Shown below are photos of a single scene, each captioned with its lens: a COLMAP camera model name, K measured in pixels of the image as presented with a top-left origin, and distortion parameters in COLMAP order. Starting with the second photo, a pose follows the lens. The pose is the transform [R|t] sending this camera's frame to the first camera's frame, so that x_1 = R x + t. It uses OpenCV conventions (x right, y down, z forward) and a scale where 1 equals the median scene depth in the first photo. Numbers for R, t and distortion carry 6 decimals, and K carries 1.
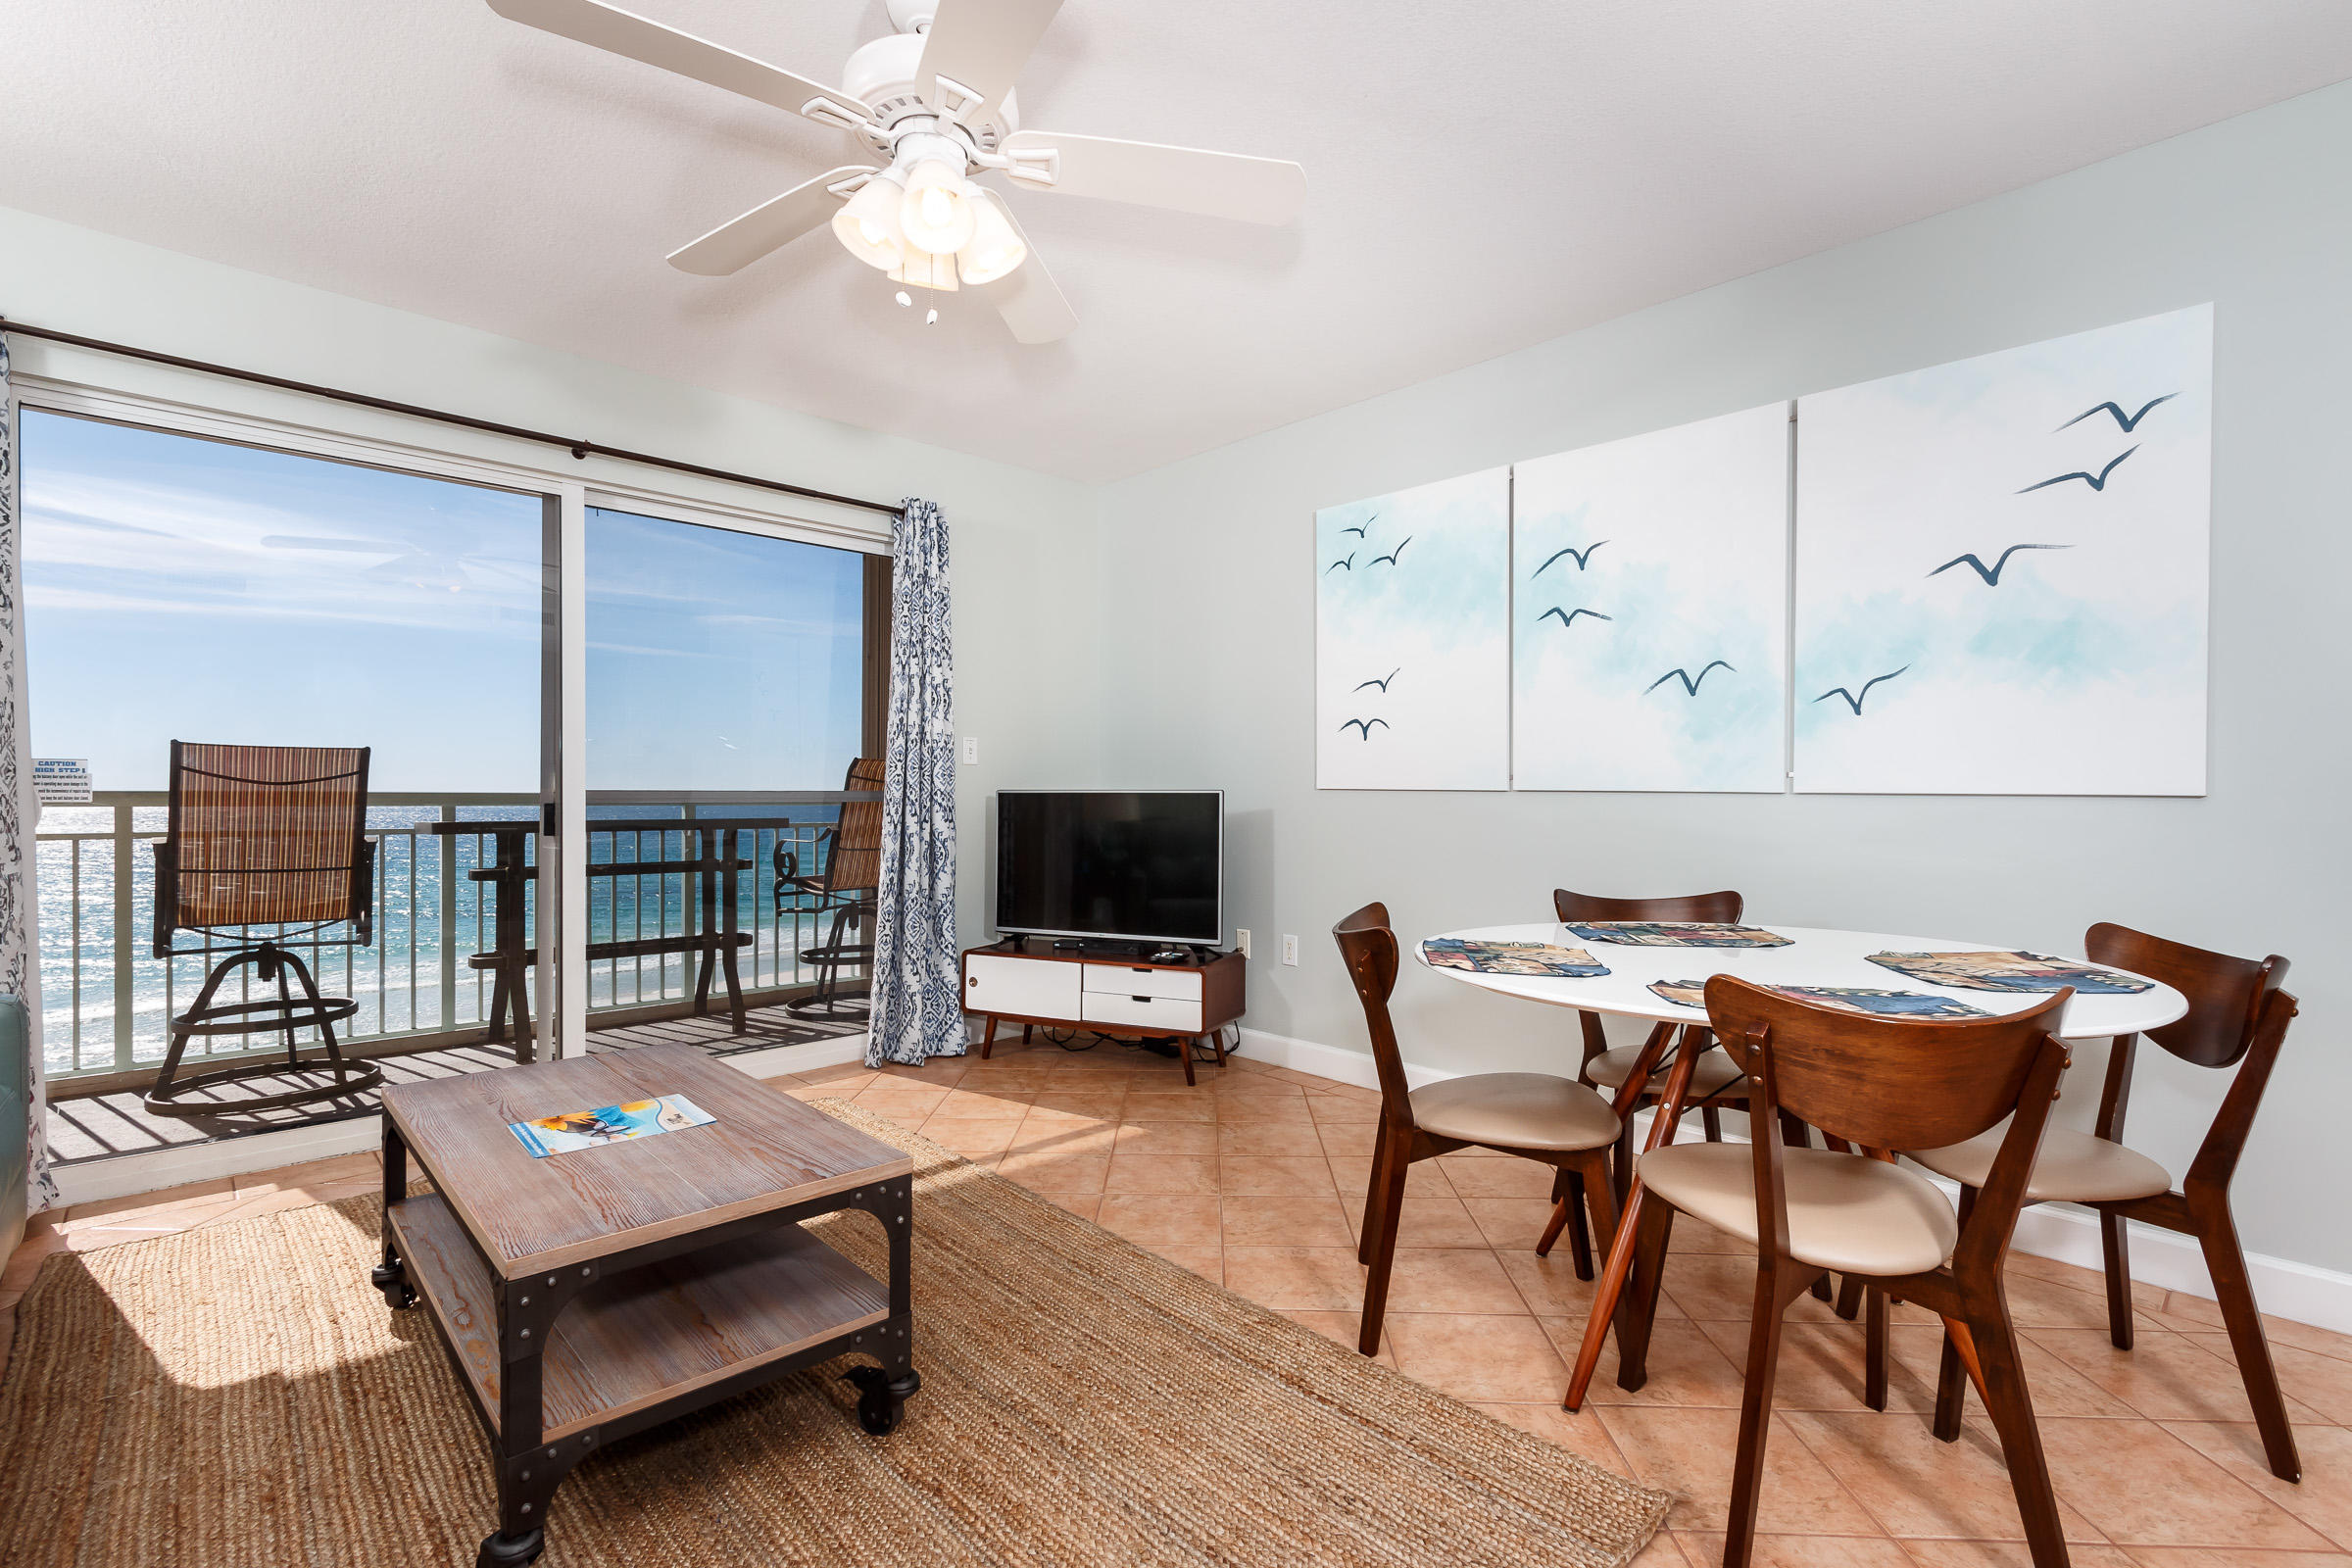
lens RADIAL K [[1072.3, 0, 1176.8], [0, 1072.3, 822.8], [0, 0, 1]] dist [0.010598, -0.001100]
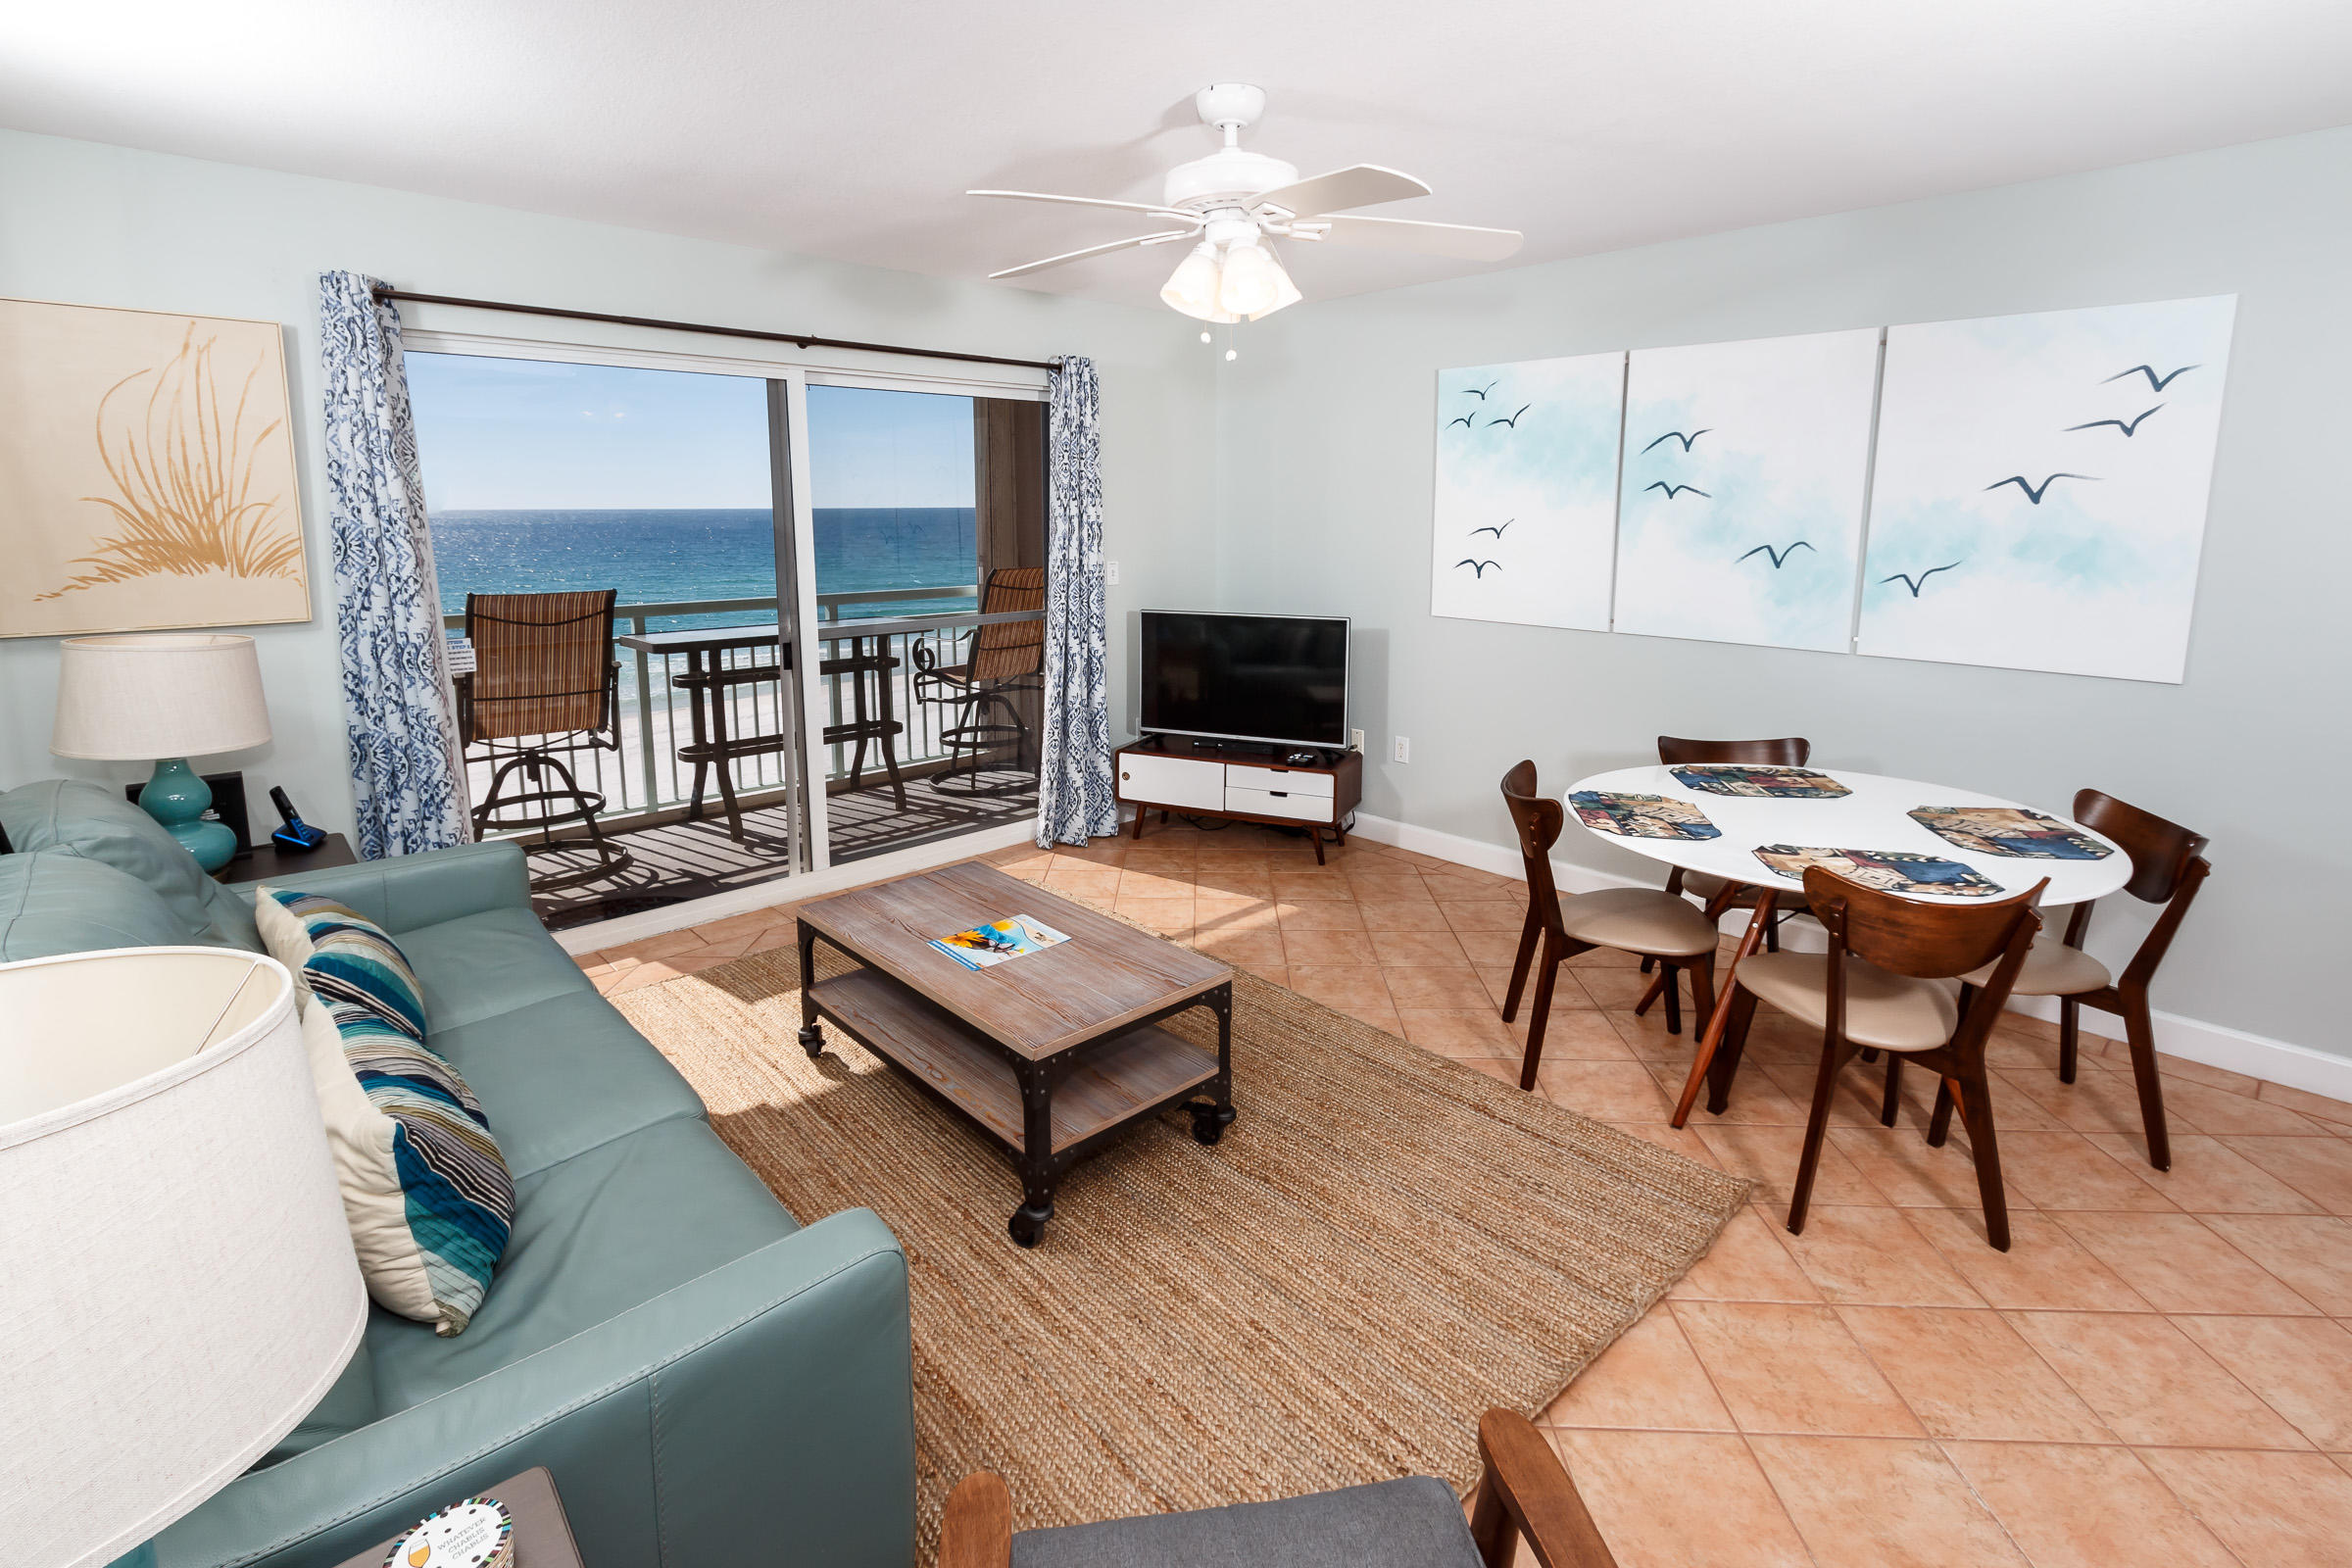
lens RADIAL K [[1072.3, 0, 1176.2], [0, 1072.3, 713.9], [0, 0, 1]] dist [0.010598, -0.001100]
pose [[0.999763, -0.012047, -0.018107, -0.228585], [0.014684, 0.988055, 0.153402, -0.198856], [0.016042, -0.153632, 0.987998, -0.300571]]
